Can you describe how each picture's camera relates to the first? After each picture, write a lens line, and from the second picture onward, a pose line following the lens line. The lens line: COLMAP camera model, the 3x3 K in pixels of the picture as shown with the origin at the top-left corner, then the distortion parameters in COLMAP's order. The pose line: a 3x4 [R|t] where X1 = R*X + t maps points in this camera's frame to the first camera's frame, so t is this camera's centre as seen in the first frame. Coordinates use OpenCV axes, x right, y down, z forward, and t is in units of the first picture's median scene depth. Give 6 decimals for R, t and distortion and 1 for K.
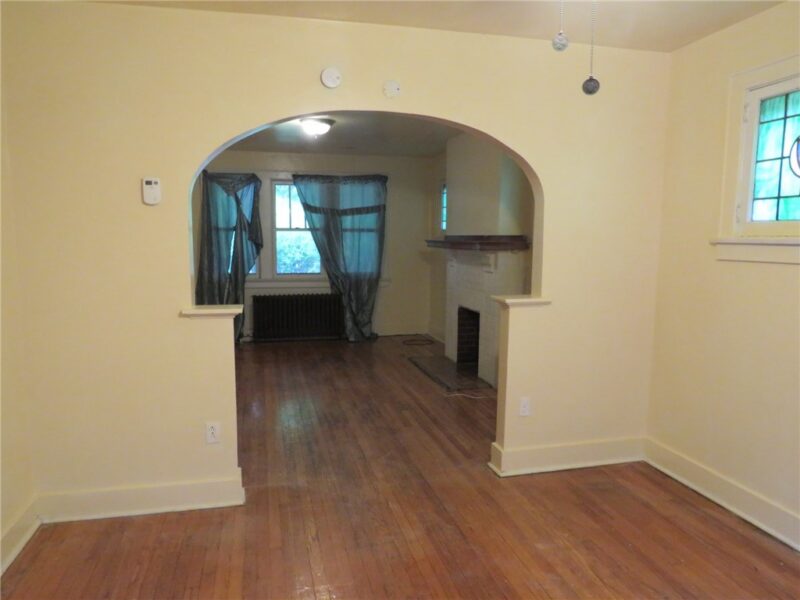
lens RADIAL K [[565.6, 0, 397.4], [0, 565.6, 301.3], [0, 0, 1]] dist [-0.015859, 0.002263]
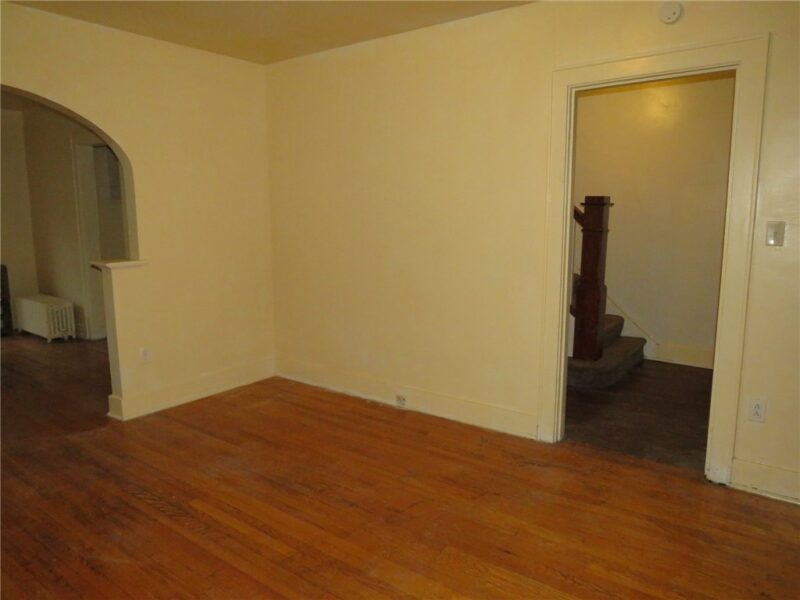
lens RADIAL K [[565.6, 0, 397.4], [0, 565.6, 301.3], [0, 0, 1]] dist [-0.015859, 0.002263]
pose [[-0.771035, 0.101337, -0.628678, 0.000417], [-0.074716, 0.966041, 0.247351, -0.123626], [0.632394, 0.237688, -0.737280, 1.103615]]
